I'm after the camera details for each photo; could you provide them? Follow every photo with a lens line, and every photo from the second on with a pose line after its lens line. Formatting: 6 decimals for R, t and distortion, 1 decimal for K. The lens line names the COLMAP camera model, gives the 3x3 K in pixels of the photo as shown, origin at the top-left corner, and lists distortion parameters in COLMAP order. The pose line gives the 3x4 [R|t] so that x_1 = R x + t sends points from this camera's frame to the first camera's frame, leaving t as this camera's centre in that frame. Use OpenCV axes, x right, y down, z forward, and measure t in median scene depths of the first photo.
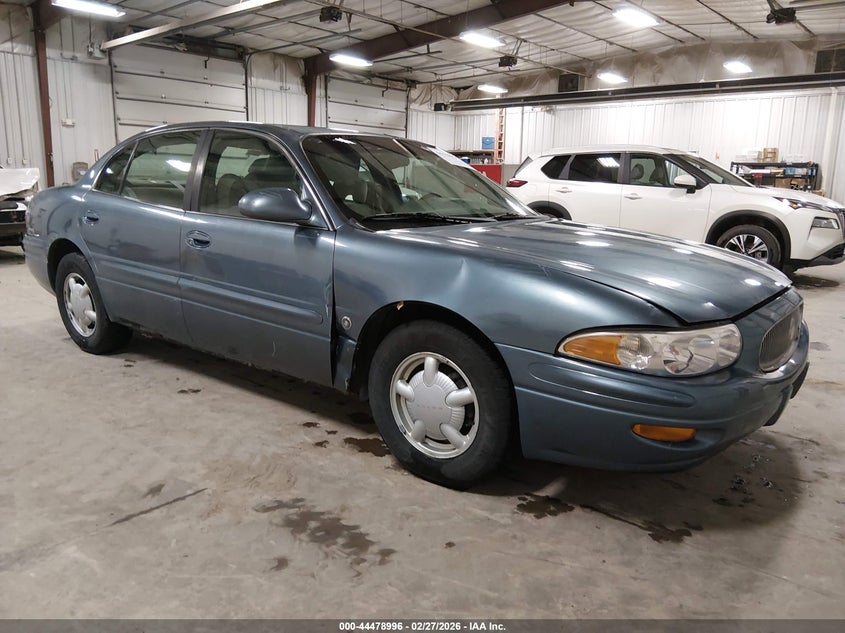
lens RADIAL K [[646.6, 0, 420.8], [0, 646.6, 314.1], [0, 0, 1]] dist [-0.009120, -0.013186]
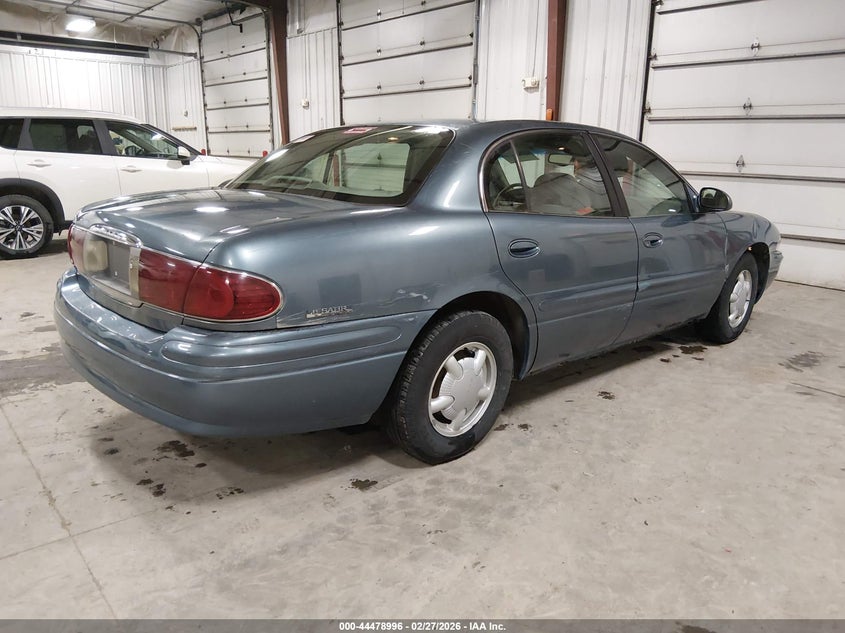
lens RADIAL K [[646.6, 0, 420.9], [0, 646.6, 317.8], [0, 0, 1]] dist [-0.009120, -0.013186]
pose [[0.143442, -0.252862, 0.956810, -1.610723], [0.173307, 0.958286, 0.227270, -0.333222], [-0.974366, 0.133222, 0.181281, 1.306565]]
